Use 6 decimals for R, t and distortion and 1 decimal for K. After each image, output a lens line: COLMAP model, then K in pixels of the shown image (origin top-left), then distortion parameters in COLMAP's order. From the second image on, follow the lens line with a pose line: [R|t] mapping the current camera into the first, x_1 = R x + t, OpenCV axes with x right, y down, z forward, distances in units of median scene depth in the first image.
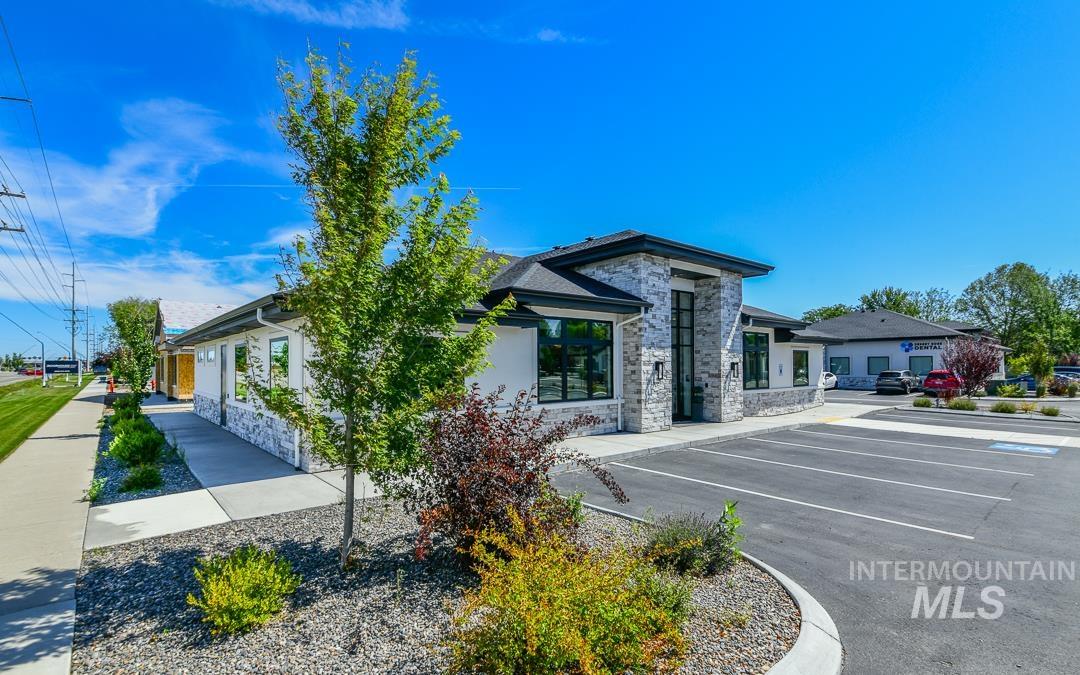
lens RADIAL K [[556.4, 0, 565.5], [0, 556.4, 362.6], [0, 0, 1]] dist [0.005017, -0.001541]
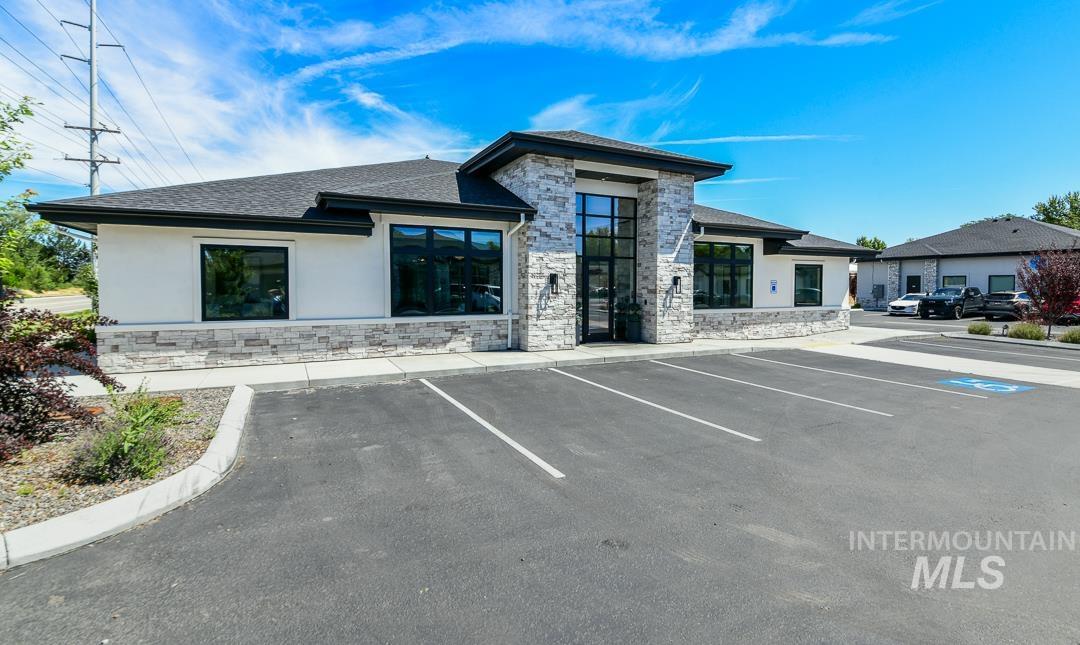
lens RADIAL K [[577.7, 0, 579.7], [0, 577.7, 306.7], [0, 0, 1]] dist [0.004346, -0.003352]
pose [[0.974416, 0.012219, -0.224418, 0.361016], [-0.003829, 0.999279, 0.037784, 0.013438], [0.224718, -0.035958, 0.973760, 0.075256]]
